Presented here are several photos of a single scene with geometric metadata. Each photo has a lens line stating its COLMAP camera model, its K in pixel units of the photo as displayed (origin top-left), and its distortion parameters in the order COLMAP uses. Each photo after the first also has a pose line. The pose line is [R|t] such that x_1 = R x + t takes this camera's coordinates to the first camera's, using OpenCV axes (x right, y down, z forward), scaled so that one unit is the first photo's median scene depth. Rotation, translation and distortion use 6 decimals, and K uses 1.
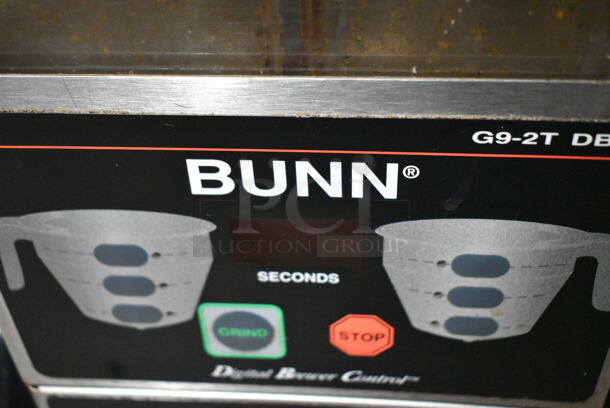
lens RADIAL K [[823.1, 0, 305.7], [0, 823.1, 204.2], [0, 0, 1]] dist [-0.029690, 0.000000]
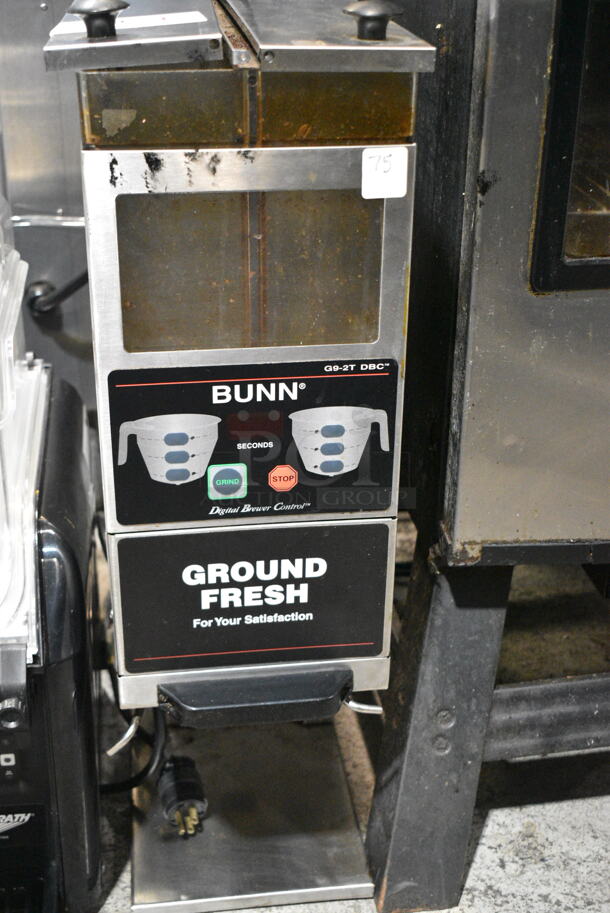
lens RADIAL K [[1231.9, 0, 304.6], [0, 1231.9, 456.0], [0, 0, 1]] dist [-0.029690, 0.000000]
pose [[0.976727, -0.045979, 0.209499, -0.610426], [0.101616, 0.959375, -0.263200, 1.062578], [-0.188887, 0.278363, 0.941720, -2.295425]]
